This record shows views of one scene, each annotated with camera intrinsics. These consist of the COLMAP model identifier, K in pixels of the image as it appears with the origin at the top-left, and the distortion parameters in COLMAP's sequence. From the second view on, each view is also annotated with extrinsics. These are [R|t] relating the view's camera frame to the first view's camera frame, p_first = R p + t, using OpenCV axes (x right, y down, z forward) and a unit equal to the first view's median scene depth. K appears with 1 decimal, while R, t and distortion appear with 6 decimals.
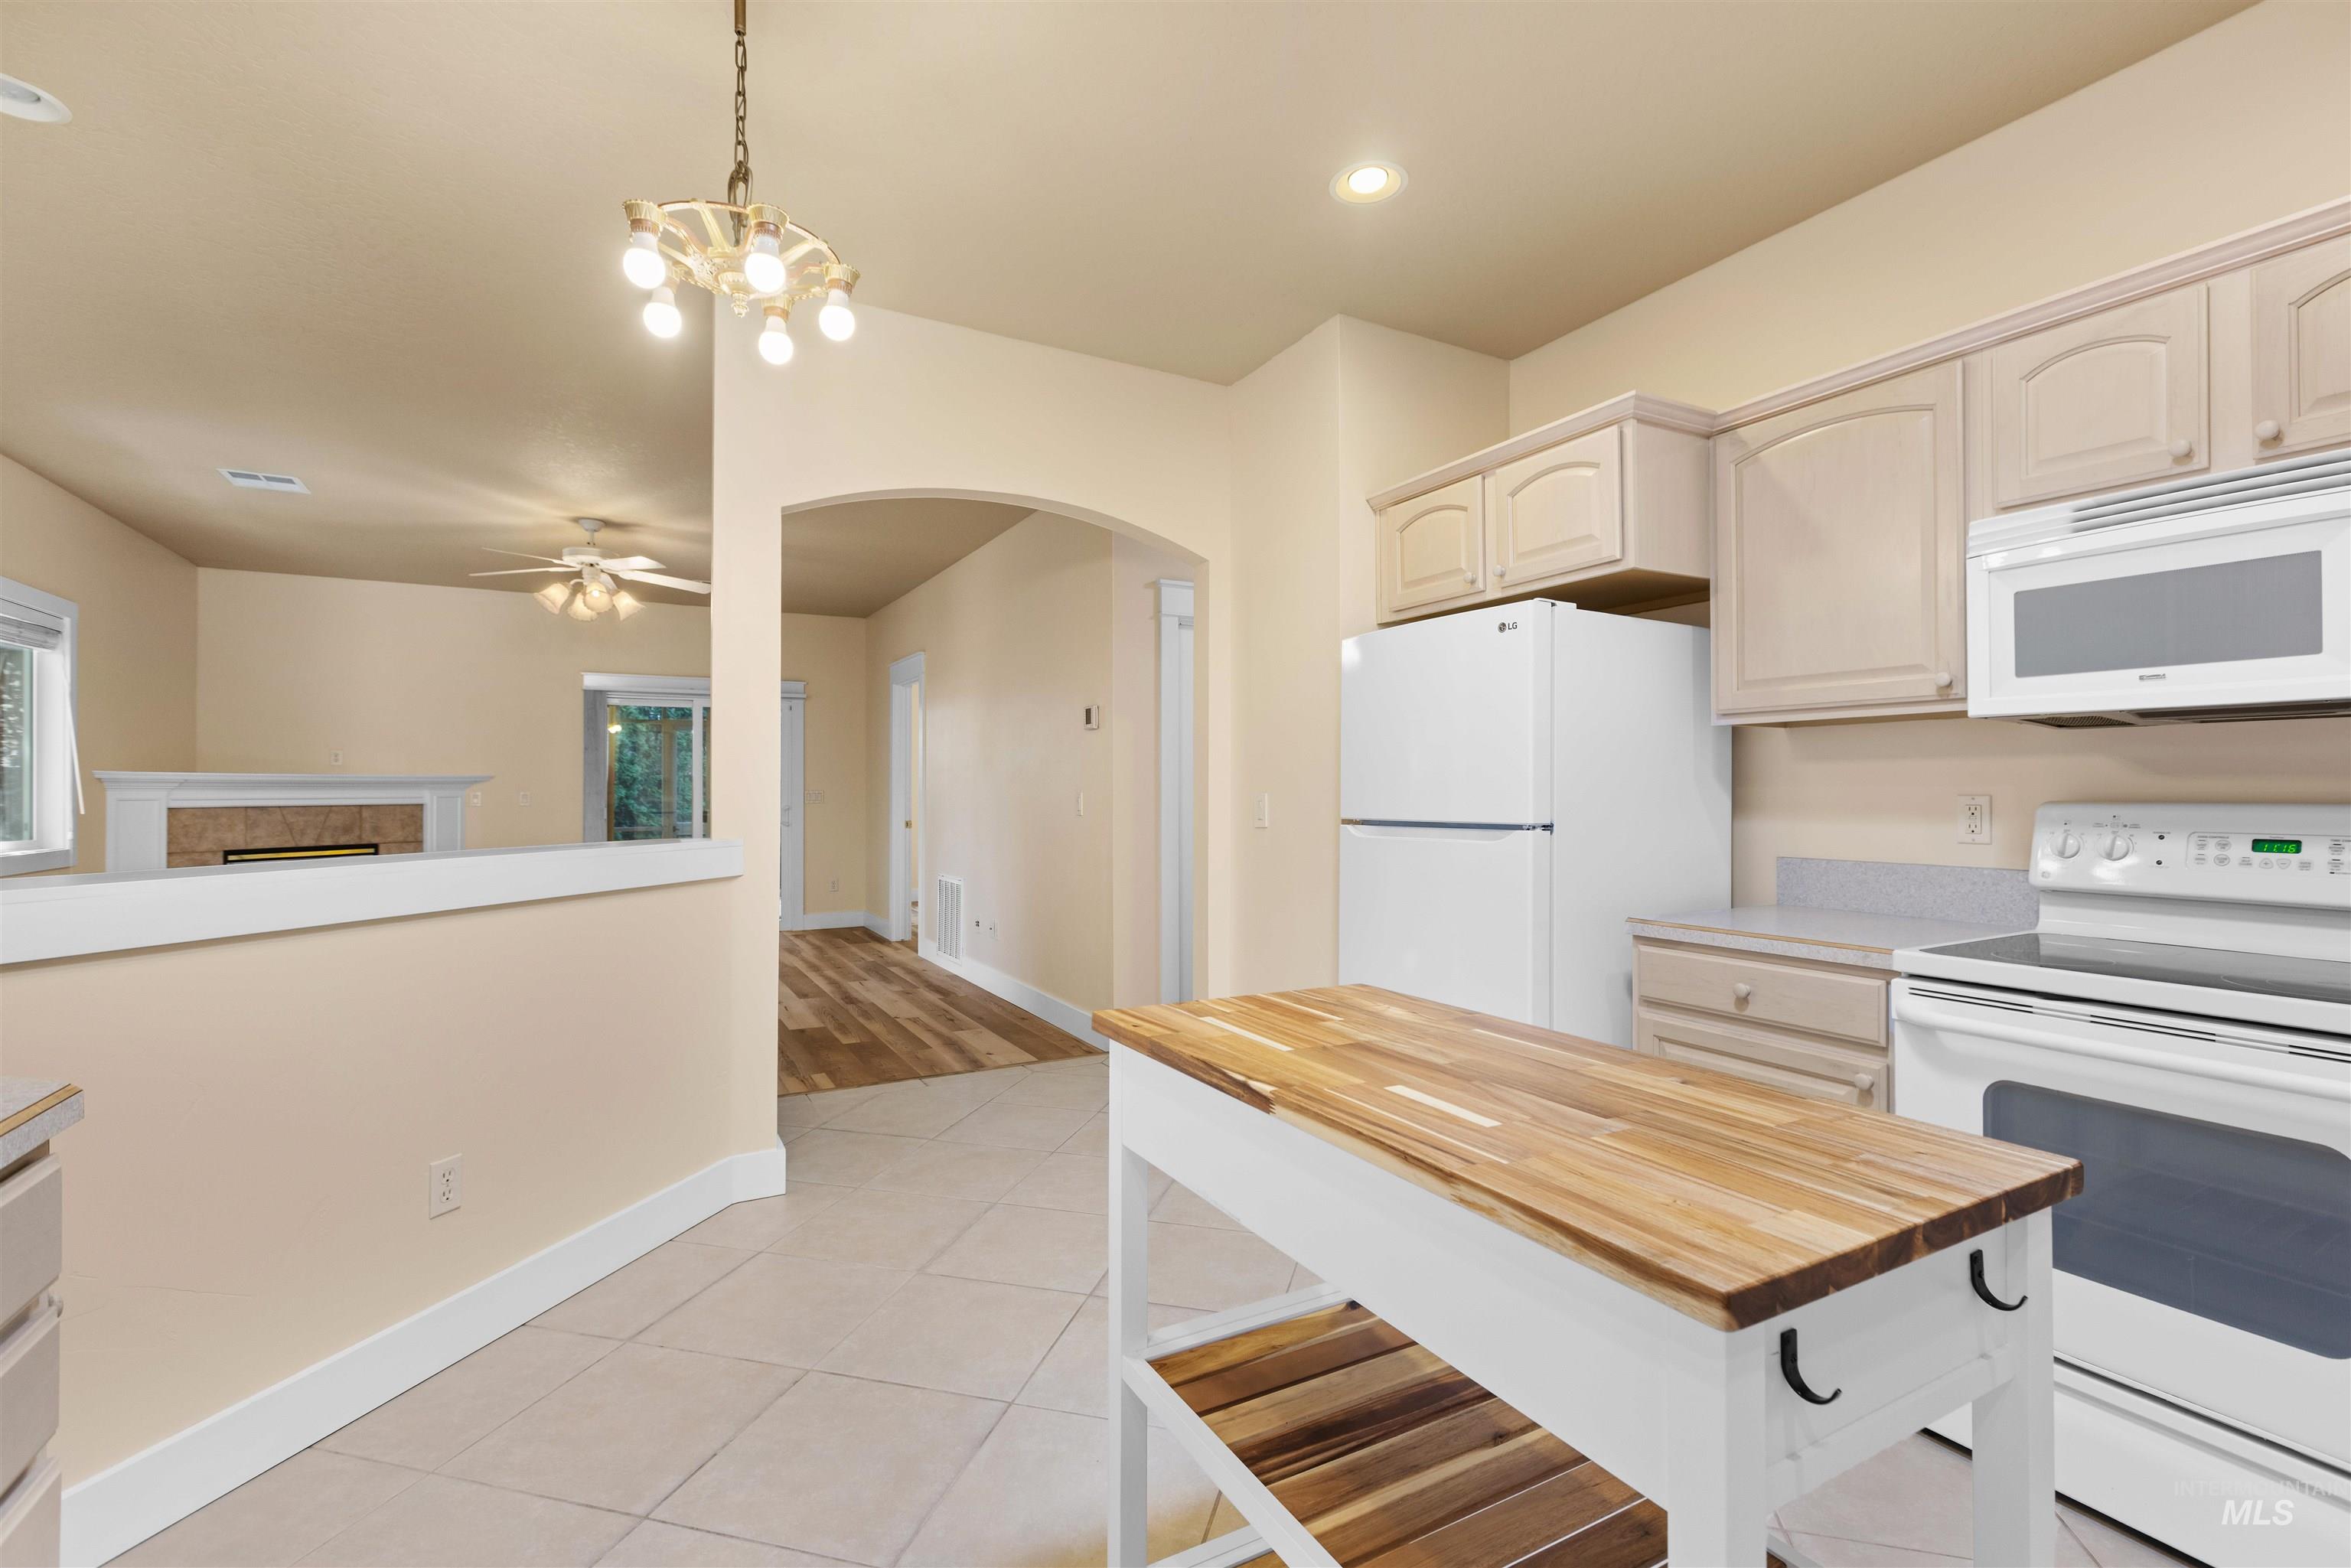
lens RADIAL K [[1052.5, 0, 1167.4], [0, 1052.5, 783.6], [0, 0, 1]] dist [0.004702, -0.000912]
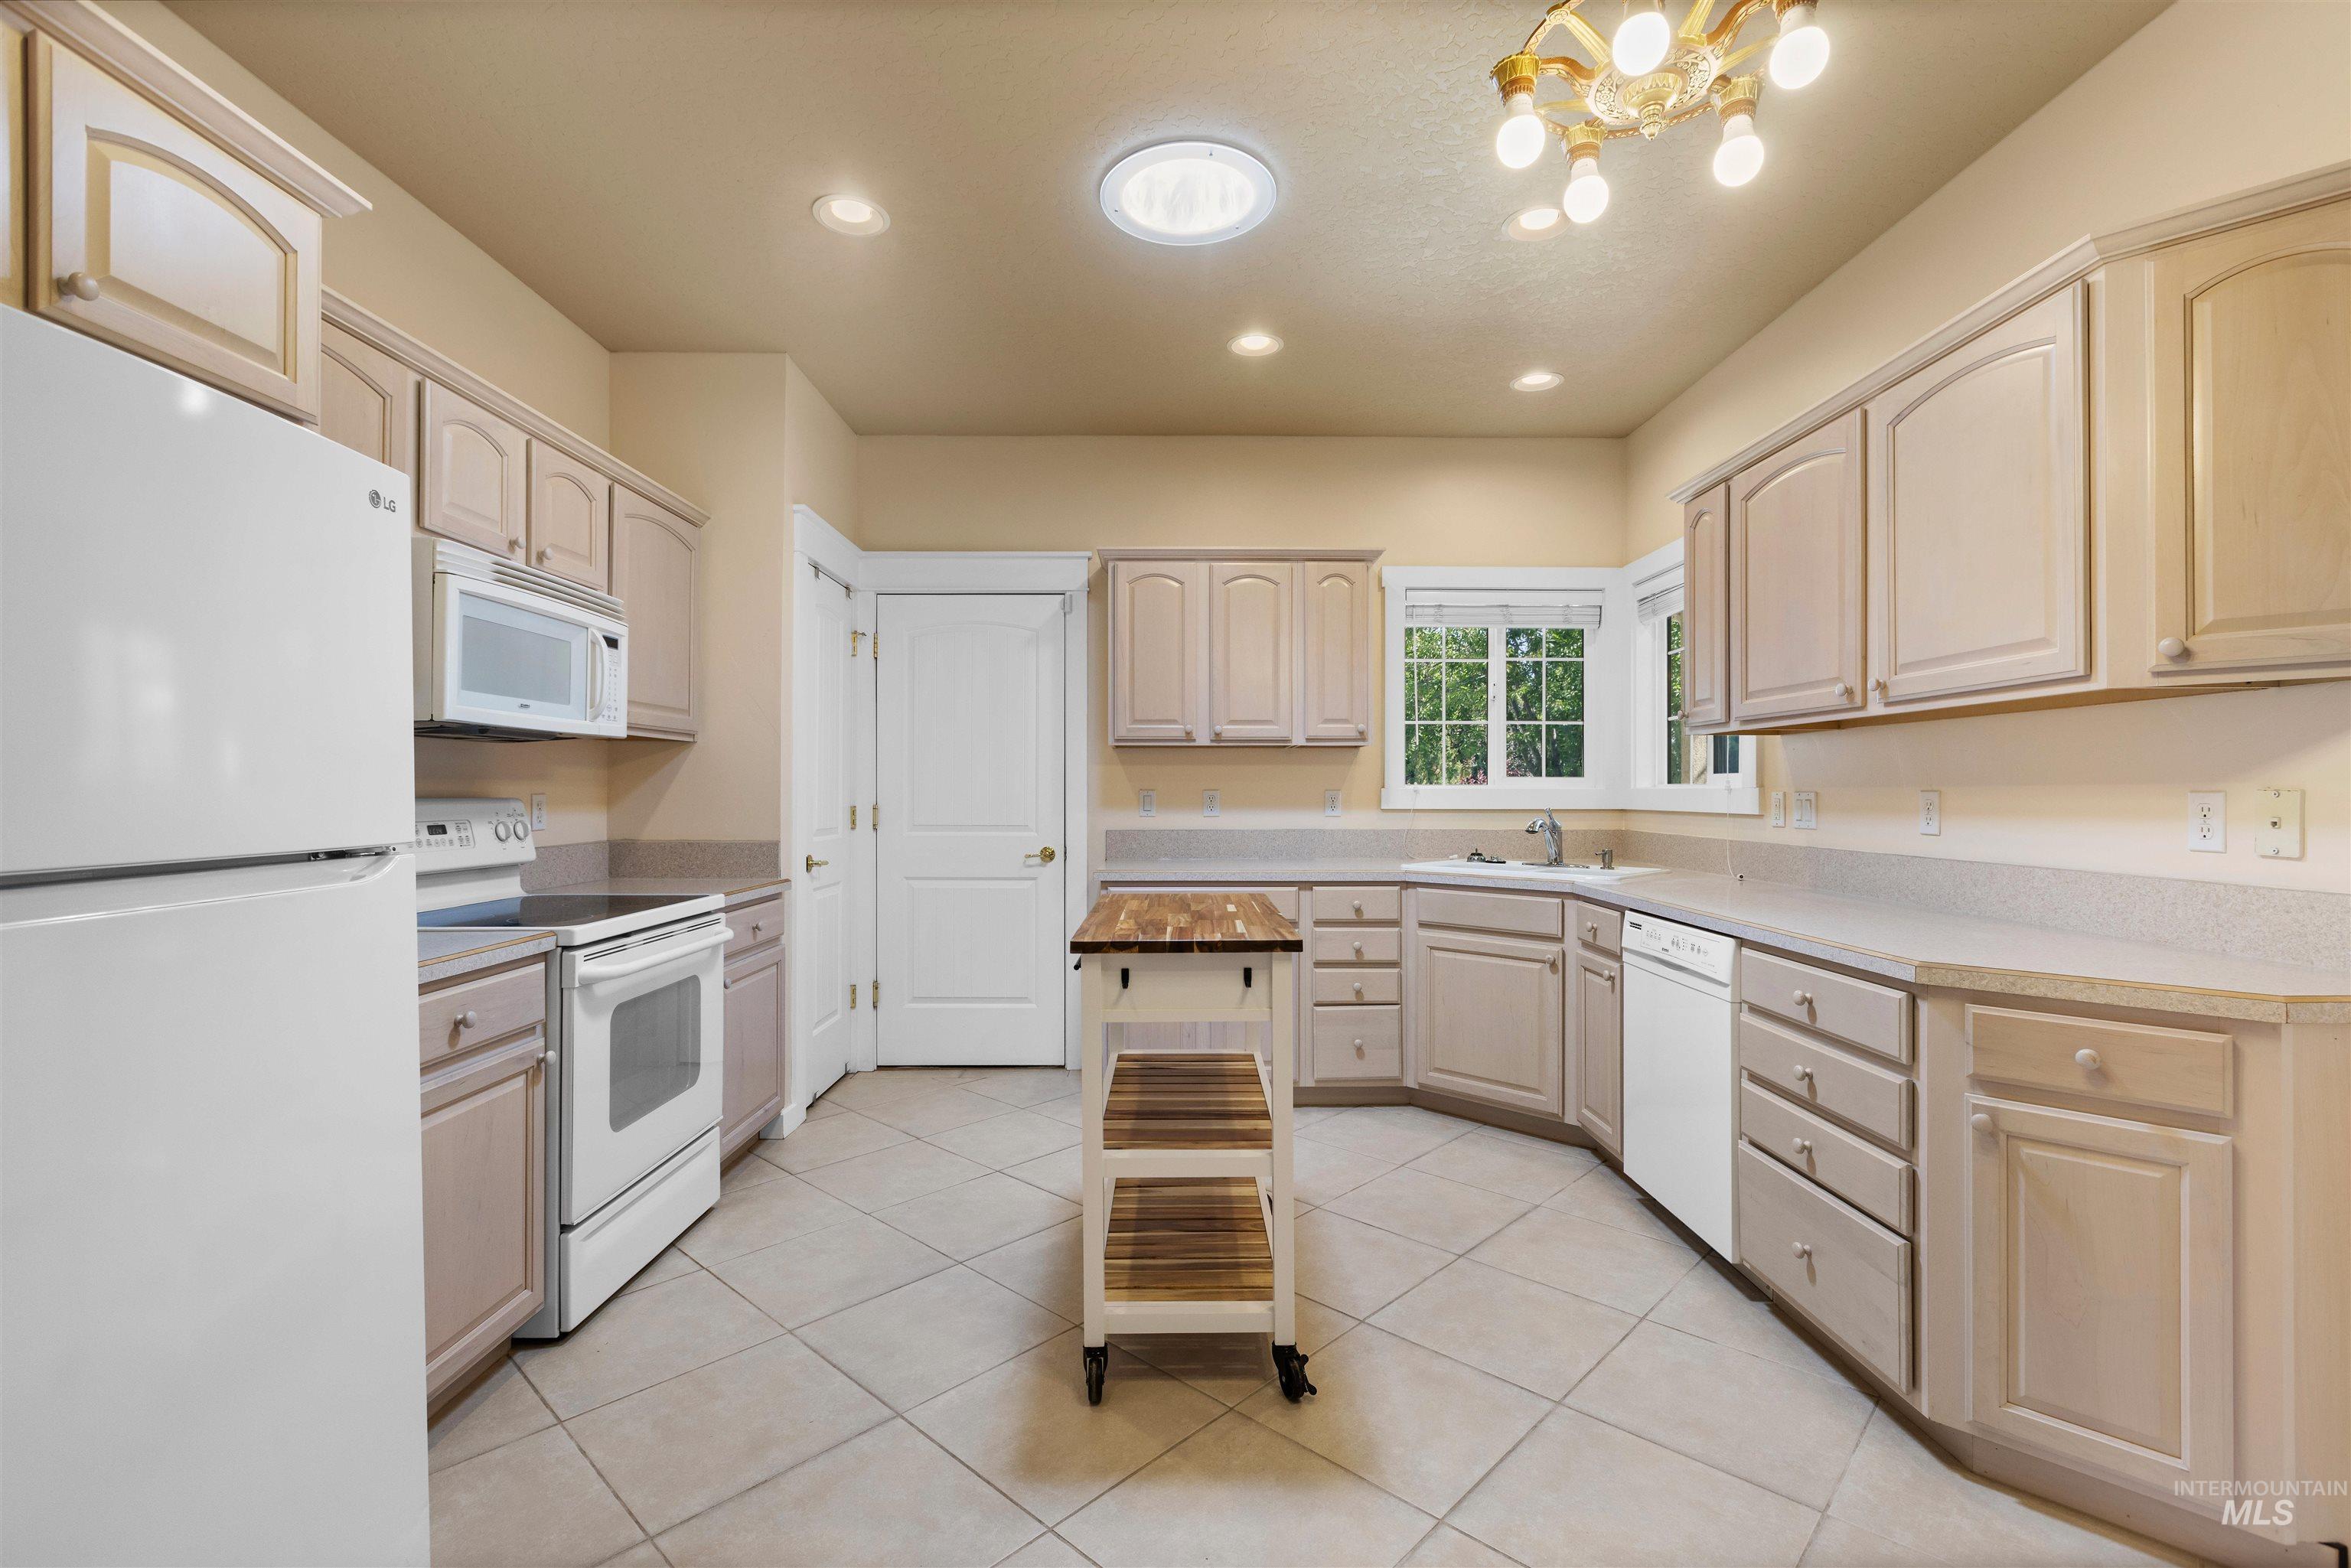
lens RADIAL K [[1052.5, 0, 1186.5], [0, 1052.5, 785.7], [0, 0, 1]] dist [0.004702, -0.000912]
pose [[-0.886063, 0.002572, 0.463558, -0.143834], [-0.003831, 0.999910, -0.012872, 0.005087], [-0.463550, -0.013182, -0.885973, 0.571180]]
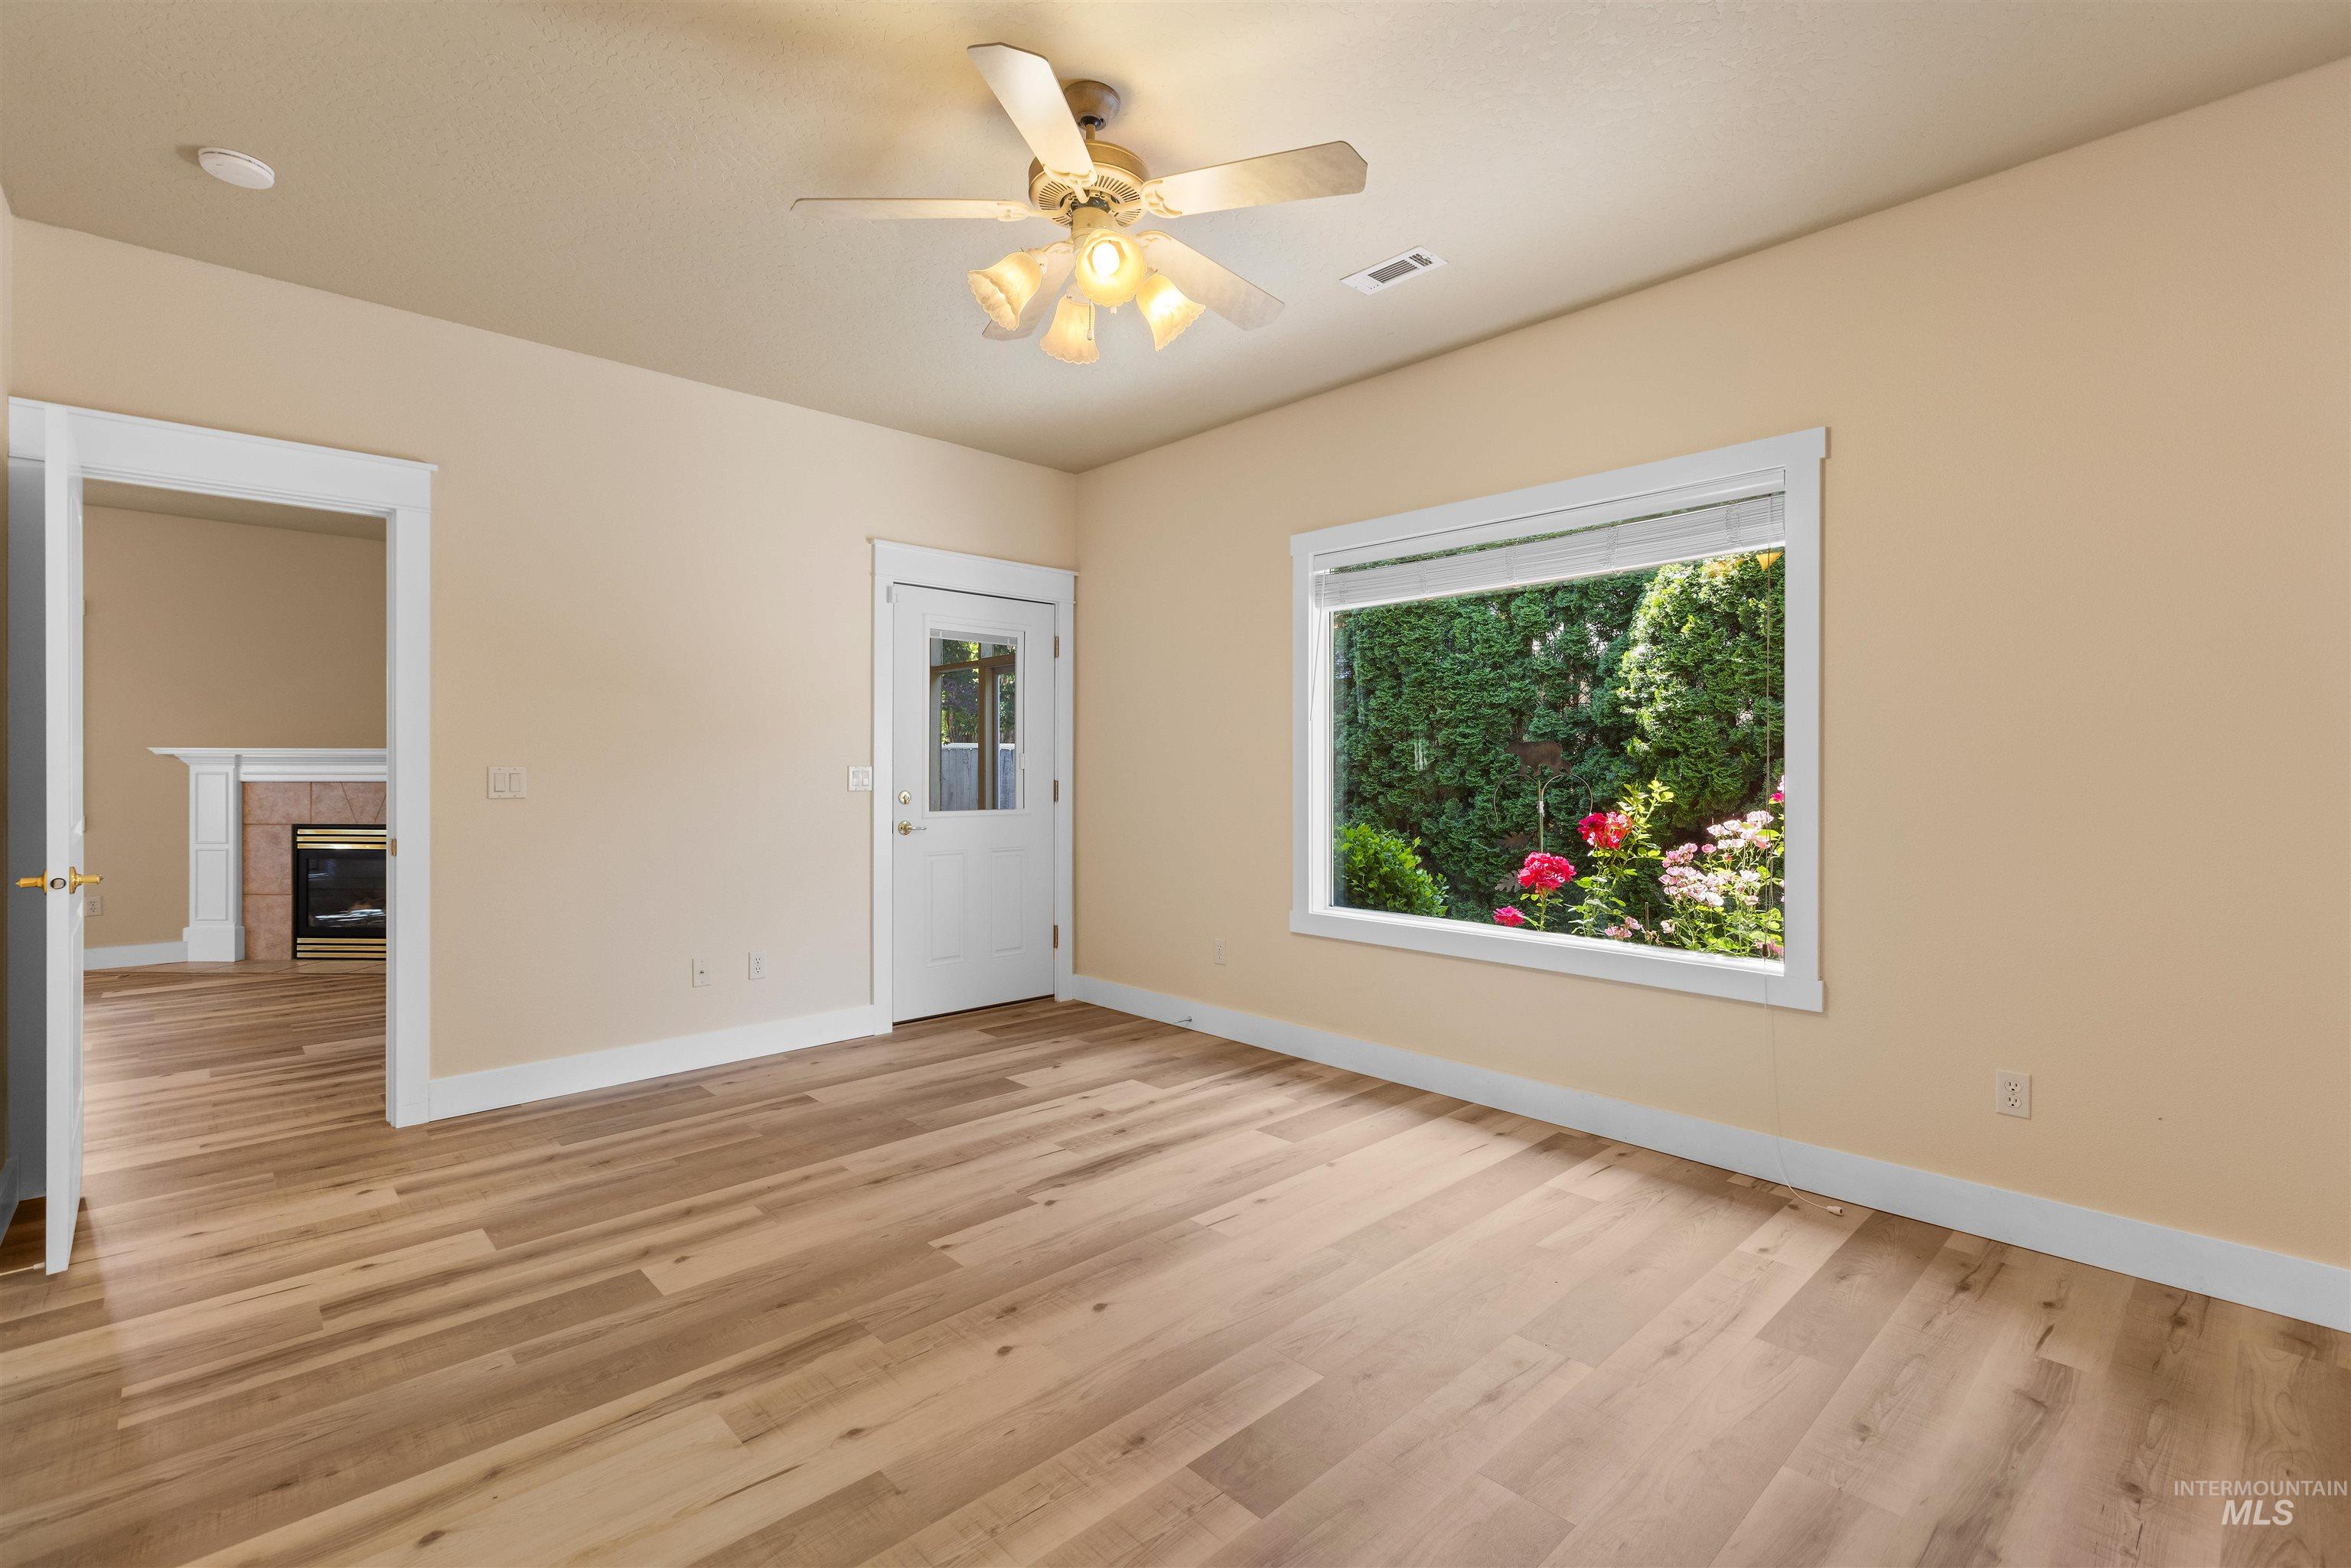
lens RADIAL K [[1052.5, 0, 1206.0], [0, 1052.5, 762.7], [0, 0, 1]] dist [0.004702, -0.000912]
pose [[0.259034, 0.004434, -0.965858, 0.352205], [0.008552, 0.999940, 0.006885, 0.004575], [0.965830, -0.010043, 0.258980, 1.742340]]
